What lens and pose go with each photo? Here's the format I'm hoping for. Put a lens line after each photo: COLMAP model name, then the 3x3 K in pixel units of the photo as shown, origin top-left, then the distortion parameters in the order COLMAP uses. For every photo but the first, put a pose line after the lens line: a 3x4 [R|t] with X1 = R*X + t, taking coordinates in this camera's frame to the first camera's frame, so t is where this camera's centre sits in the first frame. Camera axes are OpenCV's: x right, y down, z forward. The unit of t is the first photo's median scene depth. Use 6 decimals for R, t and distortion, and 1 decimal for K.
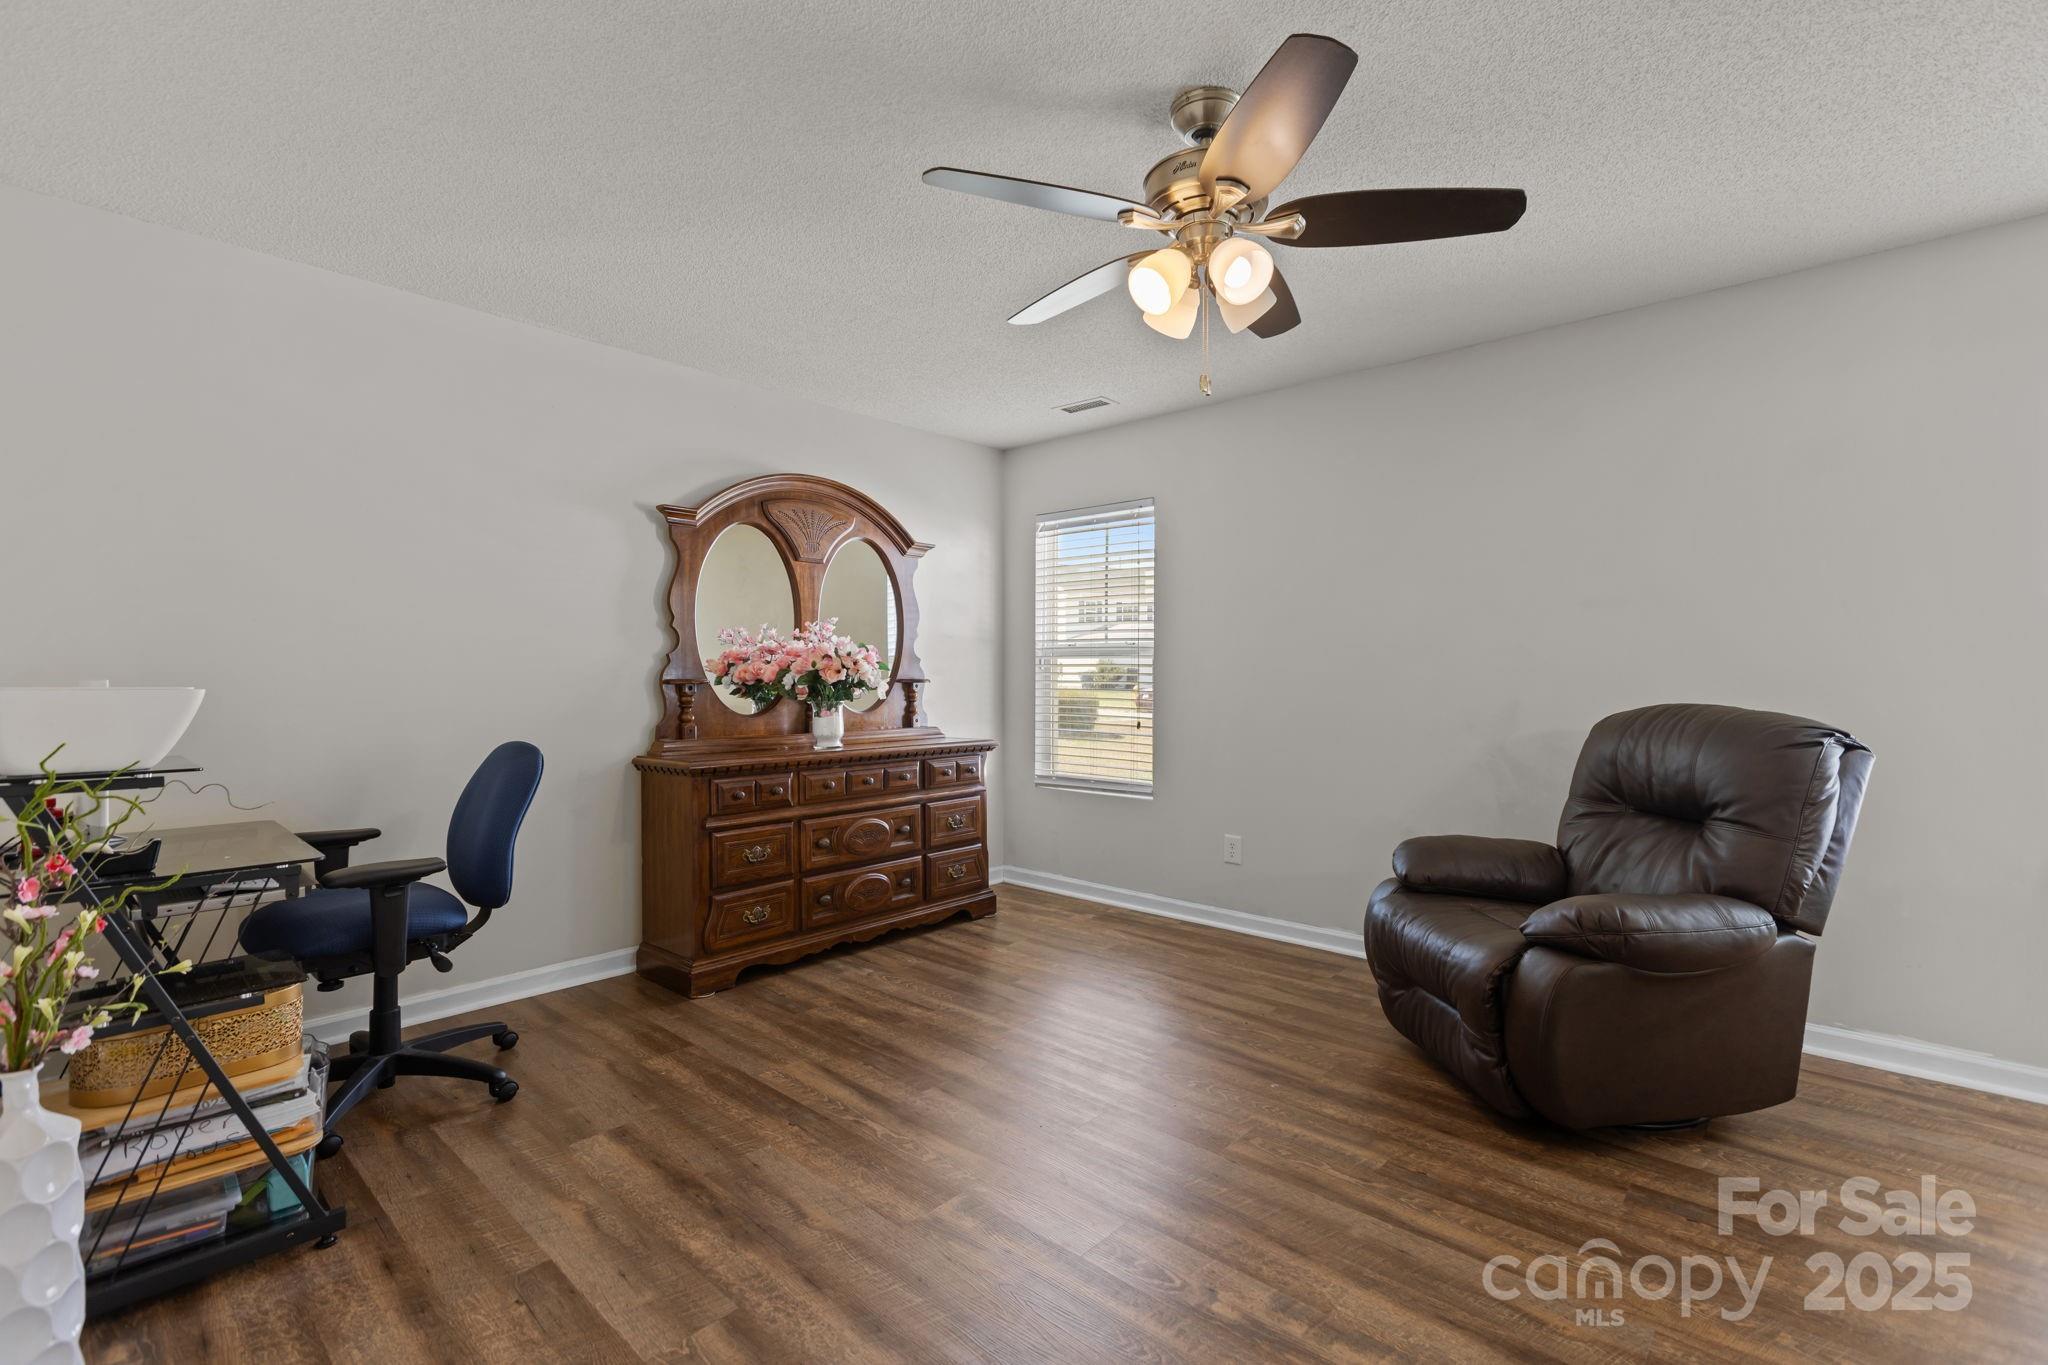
lens RADIAL K [[936.5, 0, 1040.1], [0, 936.5, 675.2], [0, 0, 1]] dist [-0.001868, -0.002203]
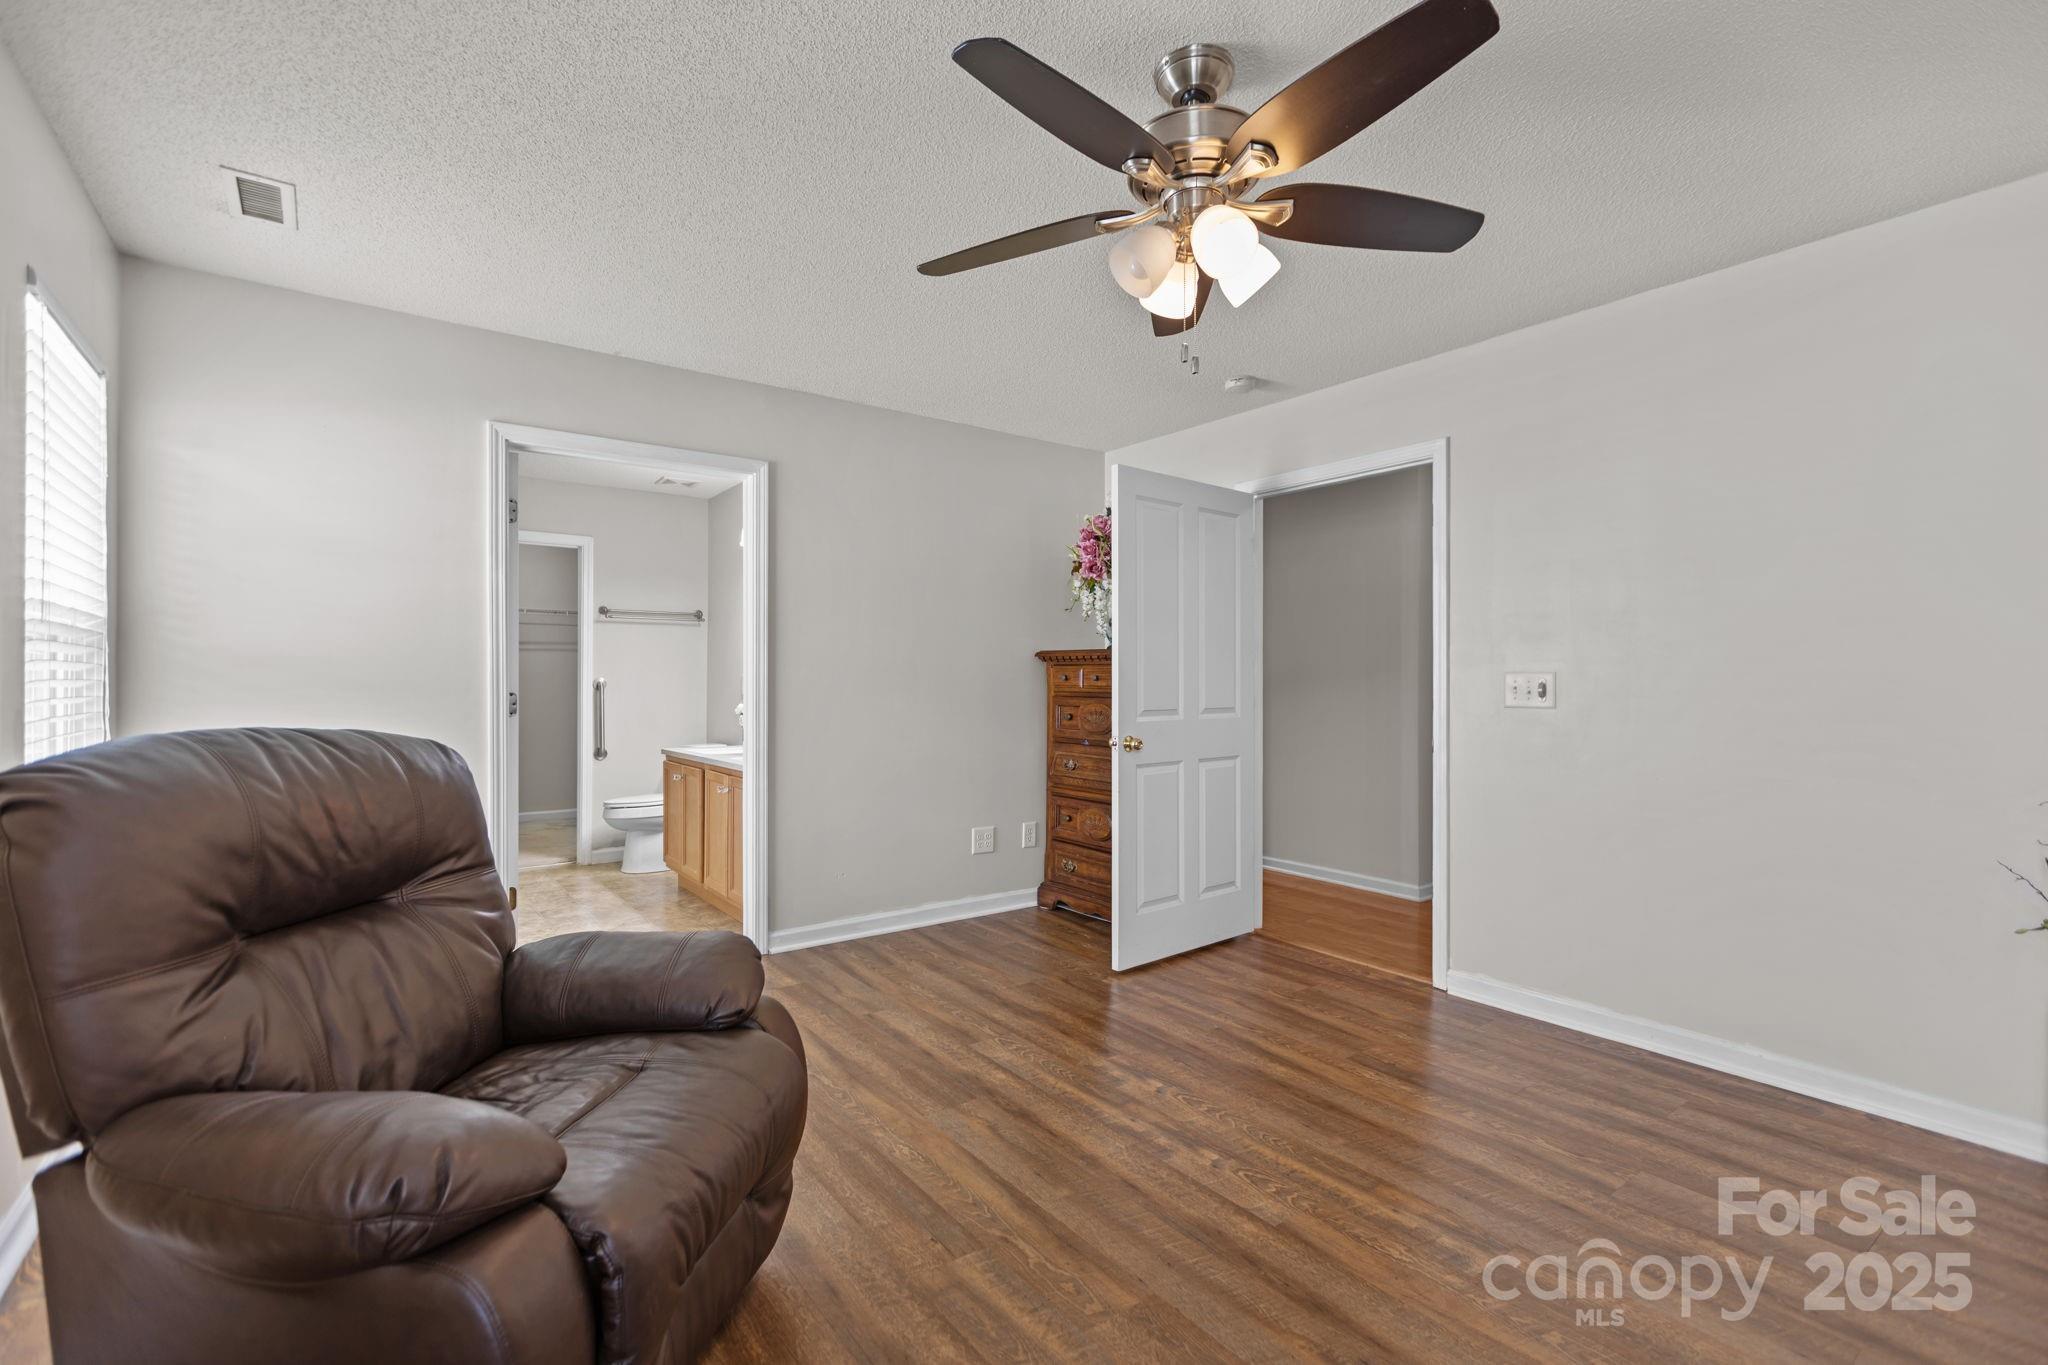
lens RADIAL K [[936.5, 0, 1035.1], [0, 936.5, 685.7], [0, 0, 1]] dist [-0.001868, -0.002203]
pose [[-0.979744, -0.002216, 0.200240, 0.077662], [-0.001209, 0.999986, 0.005149, 0.000731], [-0.200248, 0.004803, -0.979733, 1.045615]]
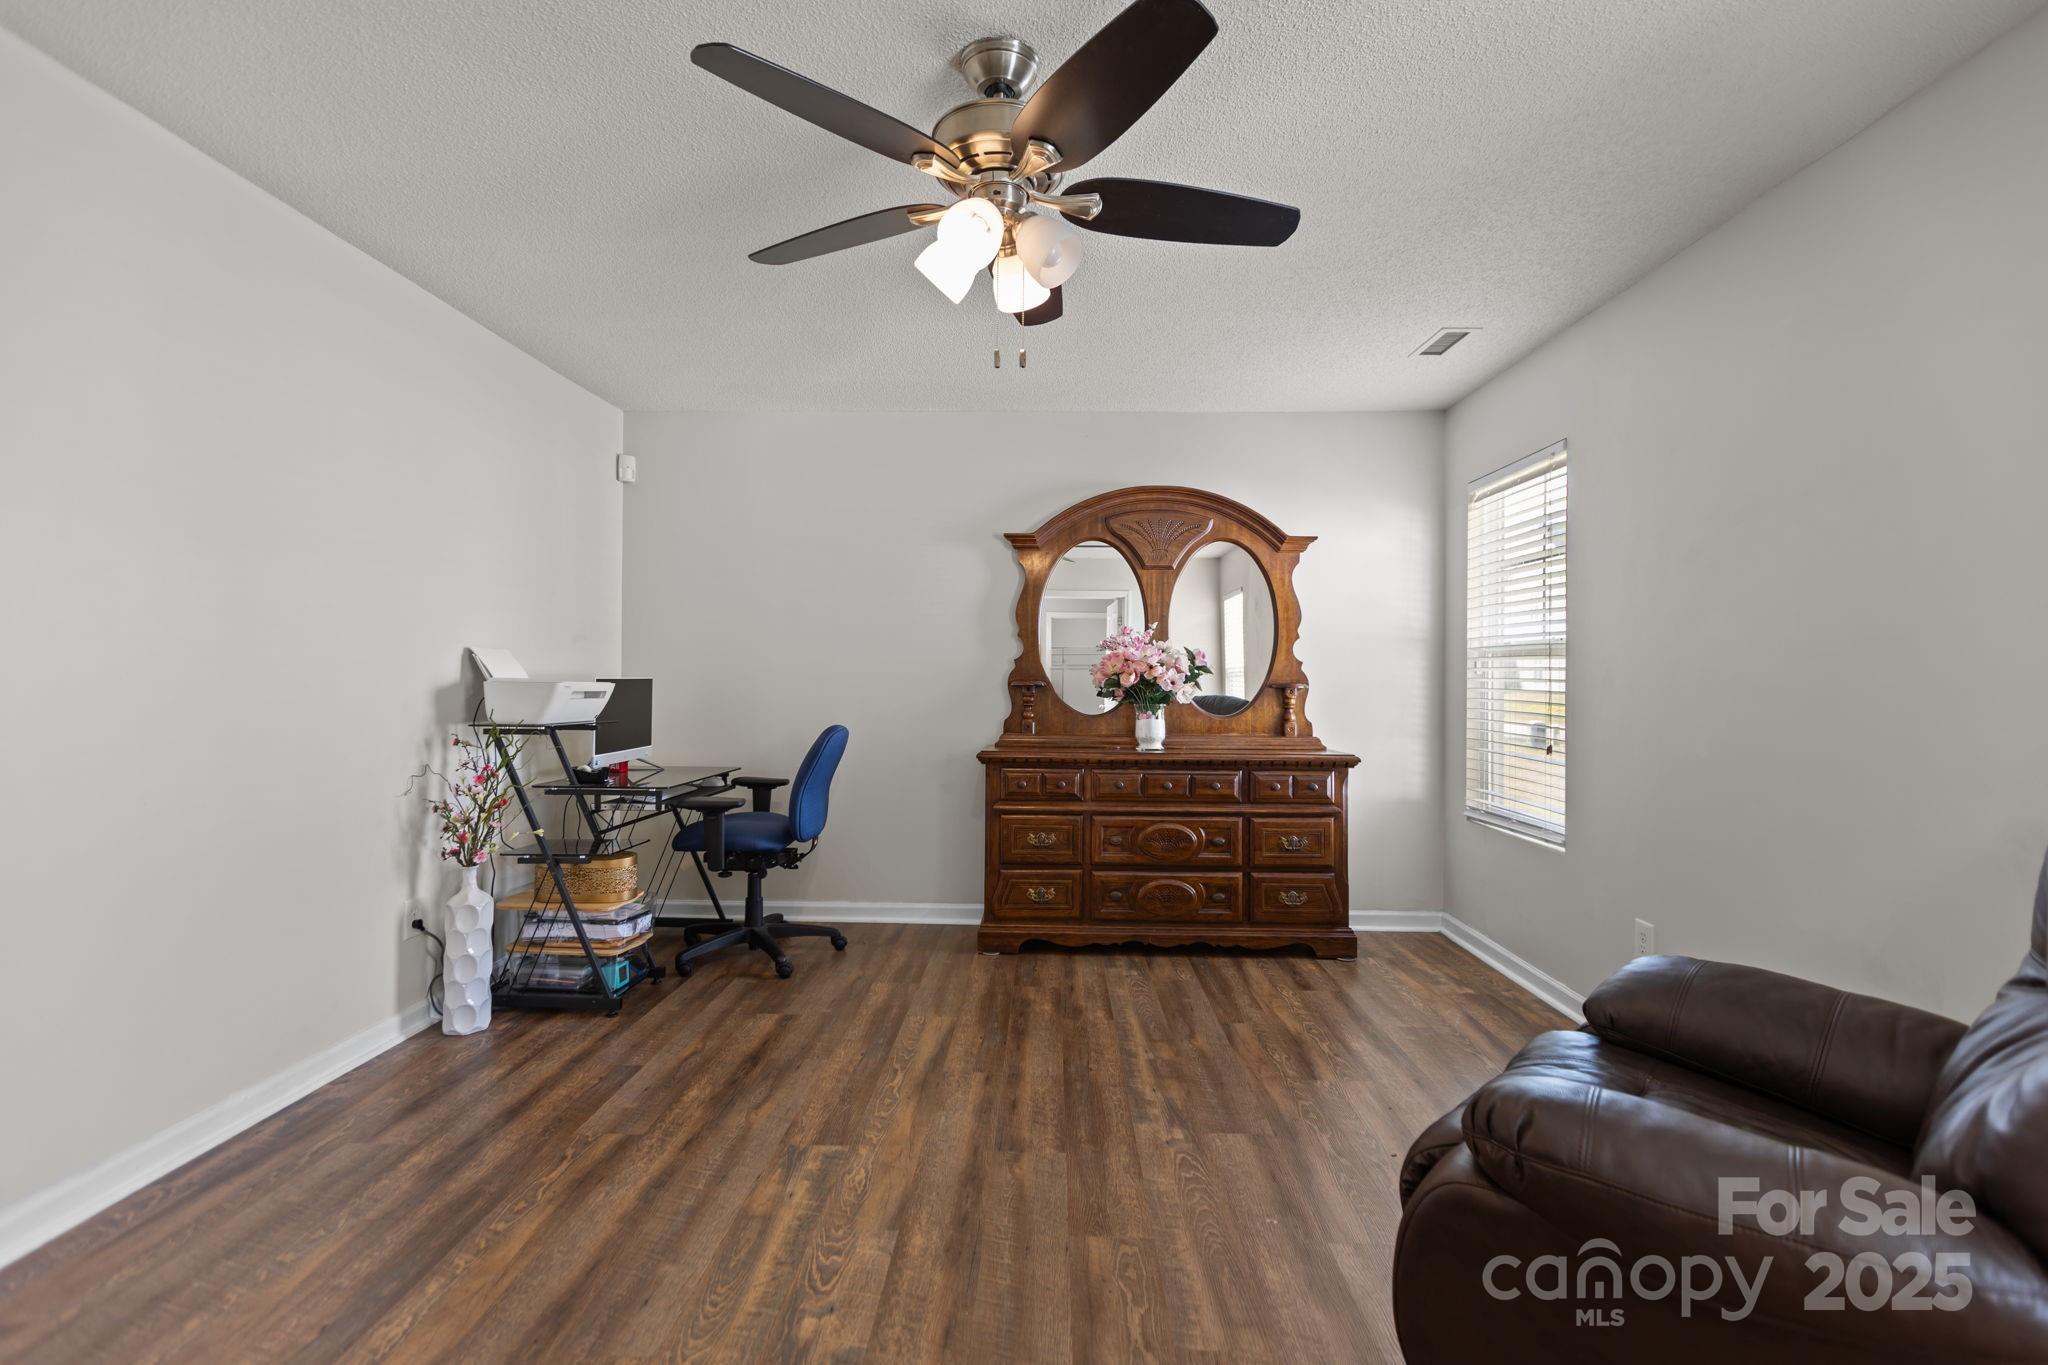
lens RADIAL K [[936.5, 0, 994.4], [0, 936.5, 665.1], [0, 0, 1]] dist [-0.001868, -0.002203]
pose [[0.629922, -0.005968, -0.776635, 0.479113], [-0.007931, 0.999869, -0.014117, 0.000747], [0.776618, 0.015052, 0.629792, 0.233730]]
